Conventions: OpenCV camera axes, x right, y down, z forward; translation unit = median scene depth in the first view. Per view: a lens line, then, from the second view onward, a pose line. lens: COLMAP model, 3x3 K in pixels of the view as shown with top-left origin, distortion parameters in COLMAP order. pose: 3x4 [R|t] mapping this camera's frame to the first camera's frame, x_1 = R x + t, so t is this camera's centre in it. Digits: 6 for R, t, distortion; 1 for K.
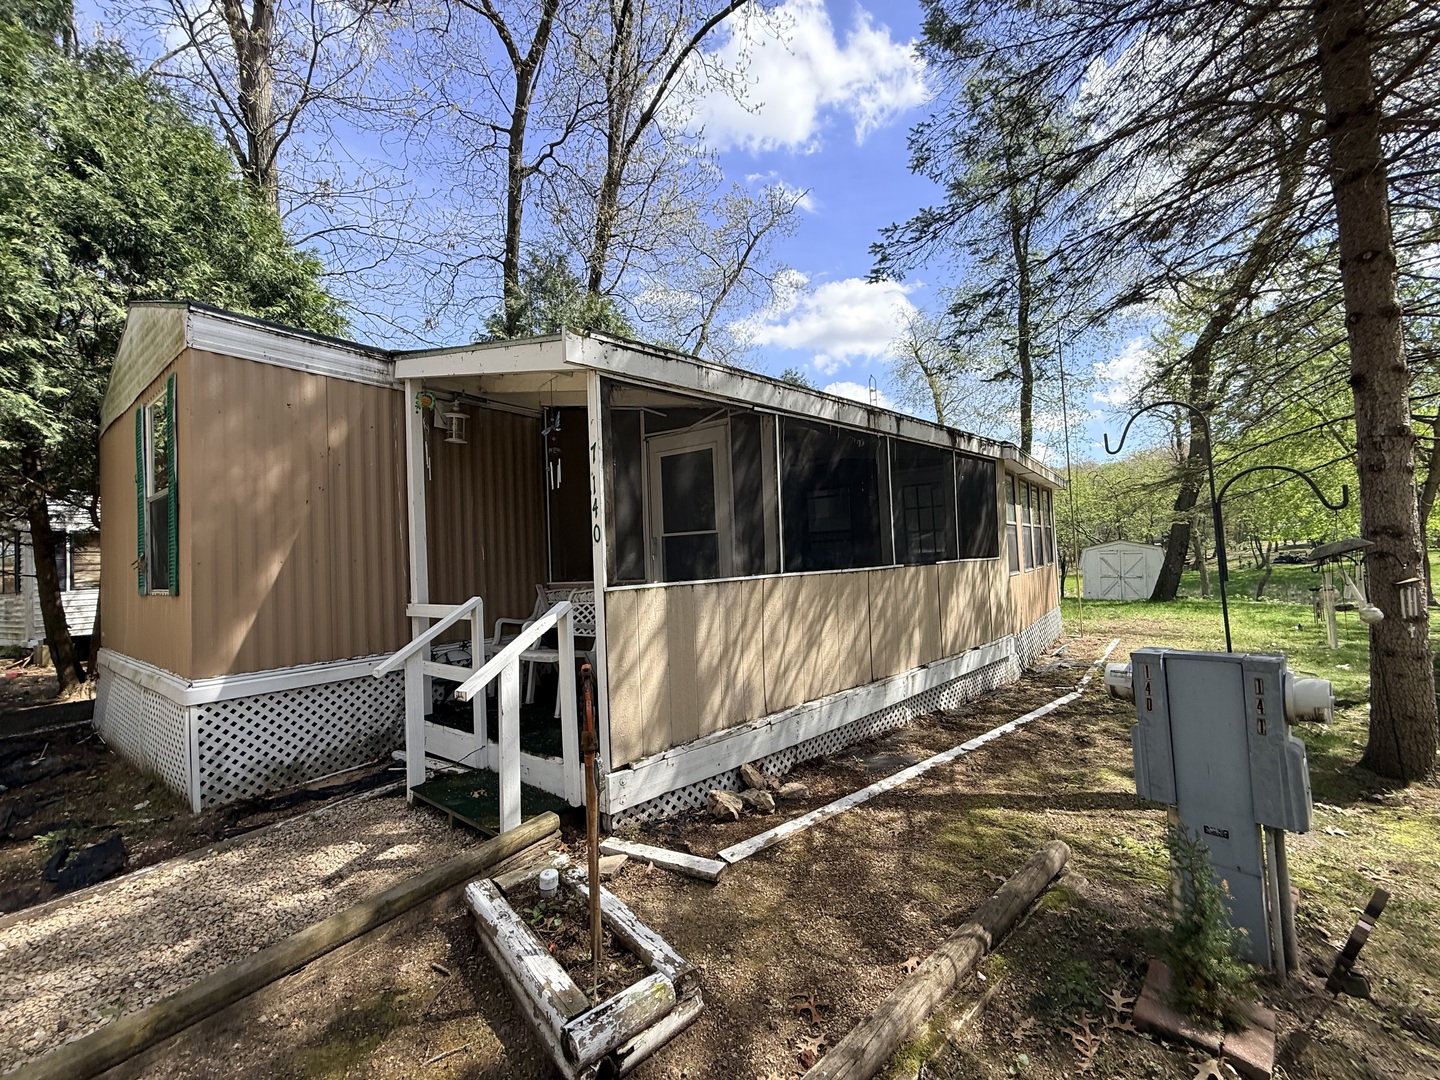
lens RADIAL K [[579.3, 0, 714.7], [0, 579.3, 542.3], [0, 0, 1]] dist [-0.000286, -0.000010]
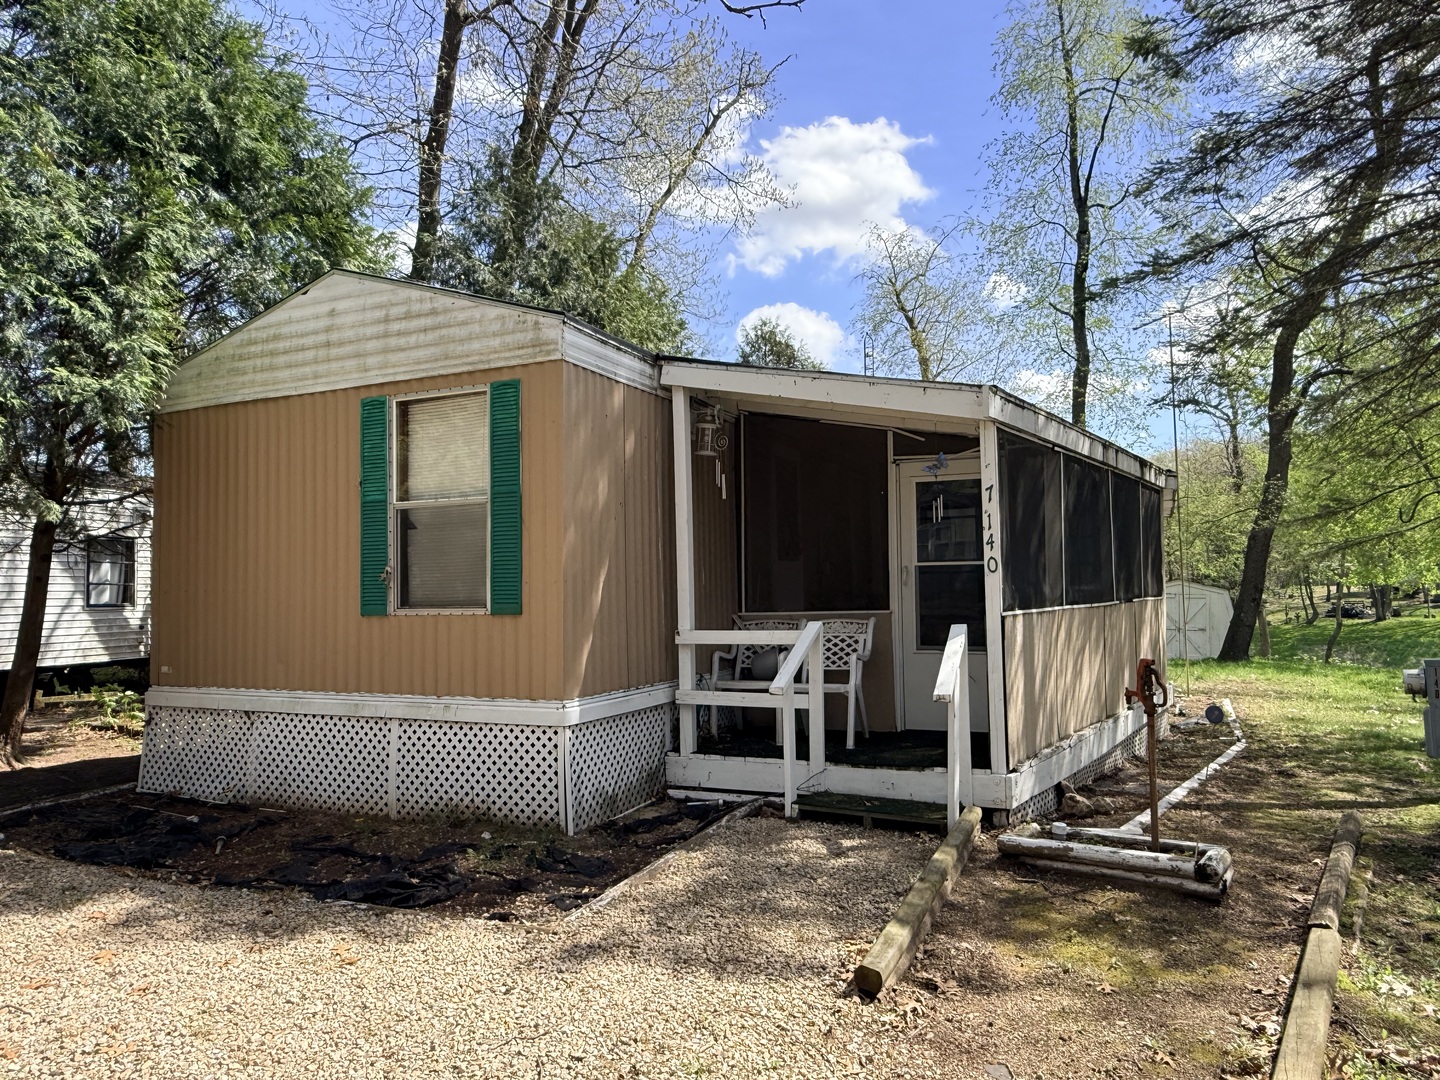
lens RADIAL K [[978.2, 0, 716.6], [0, 978.2, 543.8], [0, 0, 1]] dist [-0.009514, 0.014161]
pose [[0.975559, 0.036266, 0.216726, -0.792498], [-0.031272, 0.999161, -0.026427, 0.007527], [-0.217503, 0.019004, 0.975875, -0.520761]]
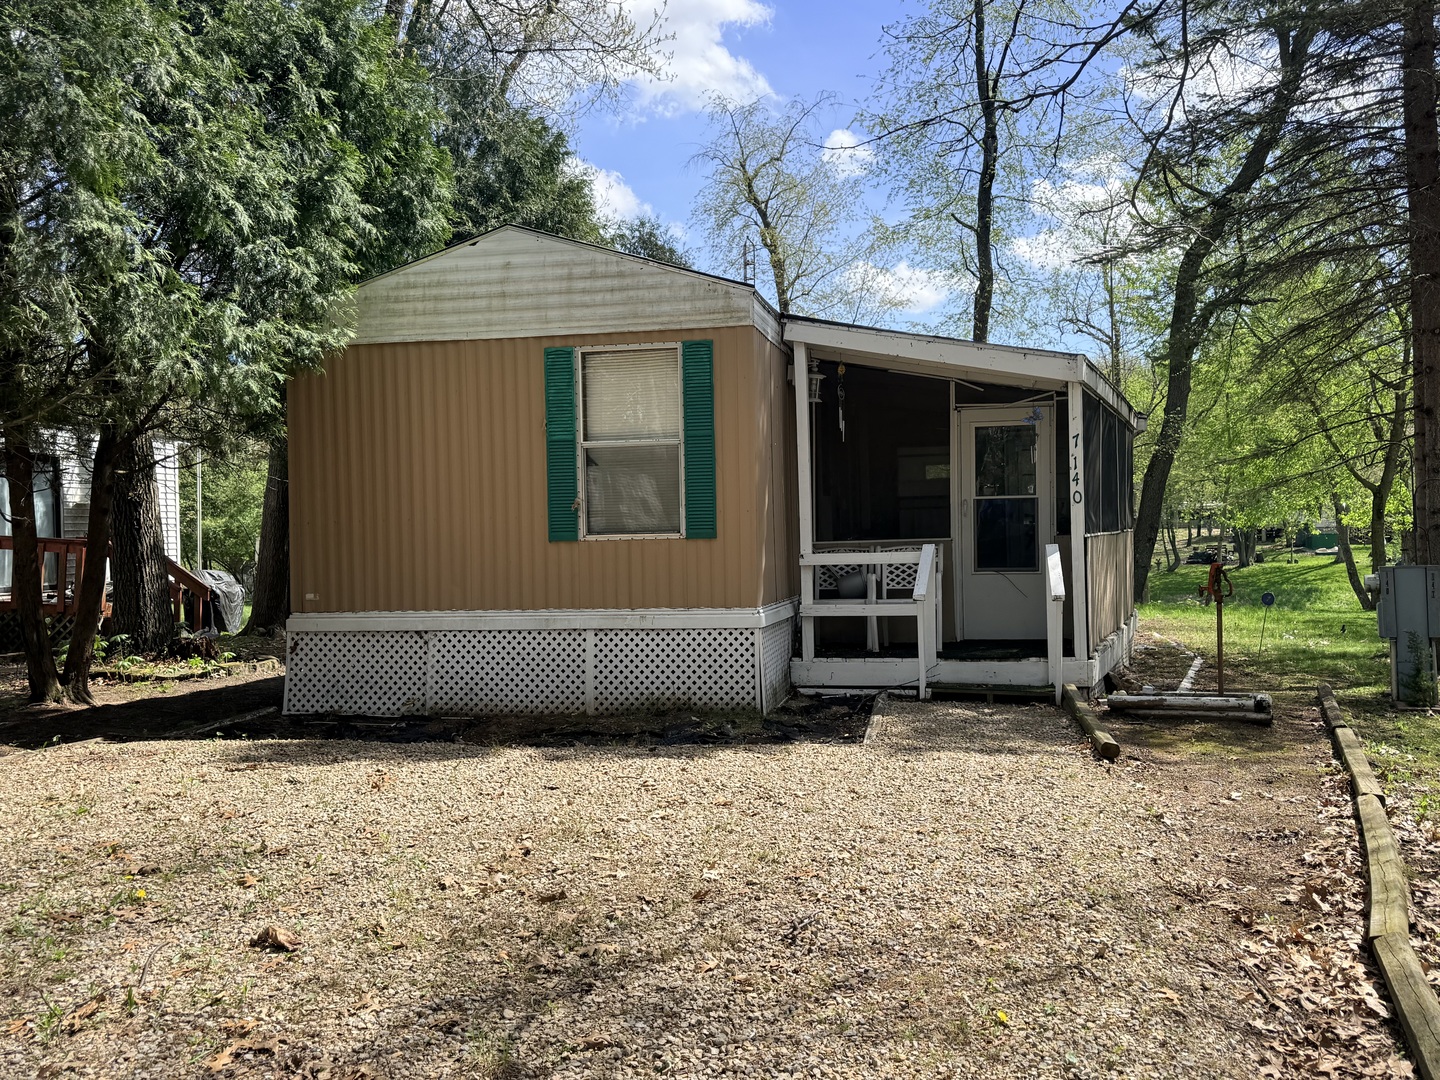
lens RADIAL K [[1259.3, 0, 722.1], [0, 1259.3, 535.6], [0, 0, 1]] dist [0.077197, -0.035723]
pose [[0.906222, 0.022201, 0.422218, -1.612338], [-0.030286, 0.999464, 0.012449, 0.046978], [-0.421715, -0.024068, 0.906409, -1.029390]]
